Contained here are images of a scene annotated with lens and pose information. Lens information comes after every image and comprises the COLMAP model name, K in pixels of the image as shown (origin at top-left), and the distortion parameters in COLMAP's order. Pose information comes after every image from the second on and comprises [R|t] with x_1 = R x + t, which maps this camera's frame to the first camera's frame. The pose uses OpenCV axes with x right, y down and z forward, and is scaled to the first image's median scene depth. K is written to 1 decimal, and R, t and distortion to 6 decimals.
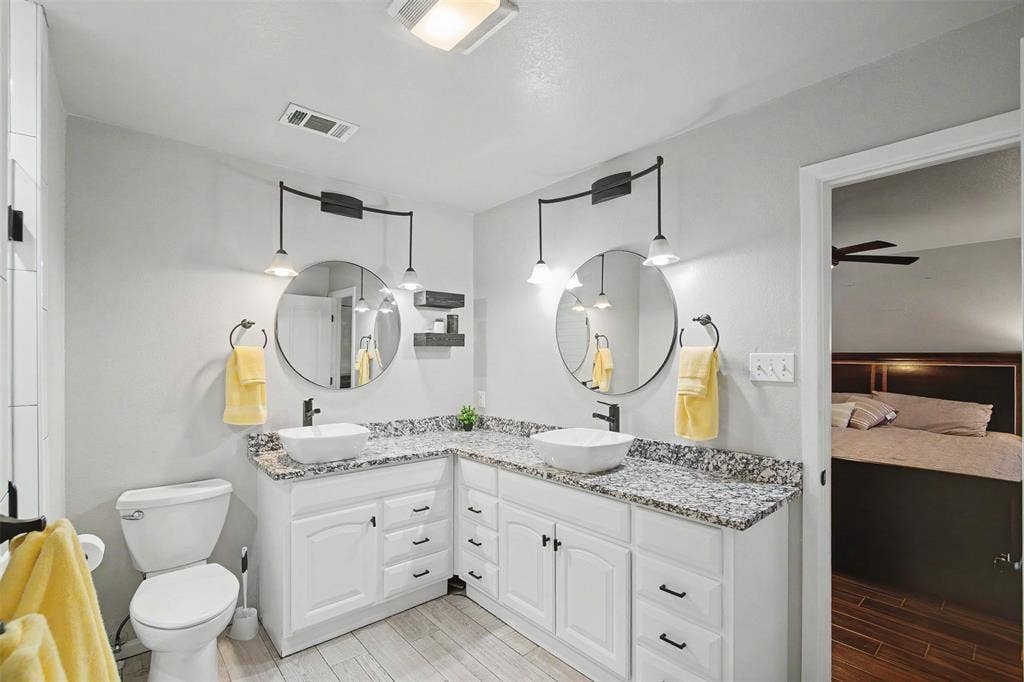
lens RADIAL K [[464.3, 0, 508.5], [0, 464.3, 352.4], [0, 0, 1]] dist [-0.001798, -0.000212]
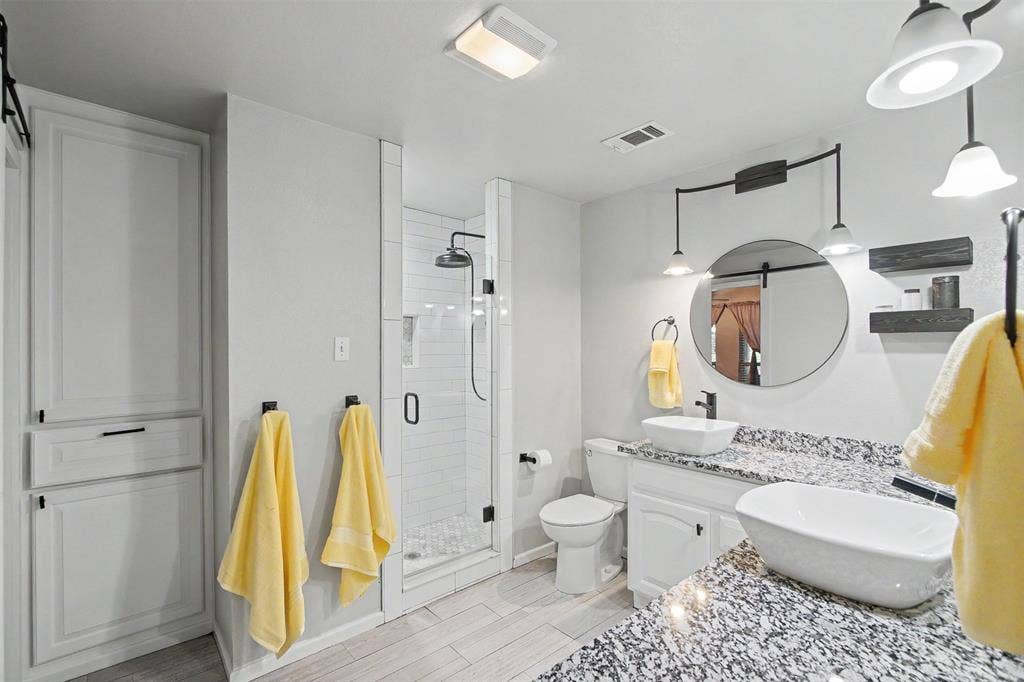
lens RADIAL K [[460.7, 0, 499.2], [0, 460.7, 342.6], [0, 0, 1]] dist [-0.001202, -0.000036]
pose [[0.010405, -0.009411, -0.999902, 0.538724], [0.007245, 0.999930, -0.009336, 0.001542], [0.999920, -0.007147, 0.010473, 0.523096]]
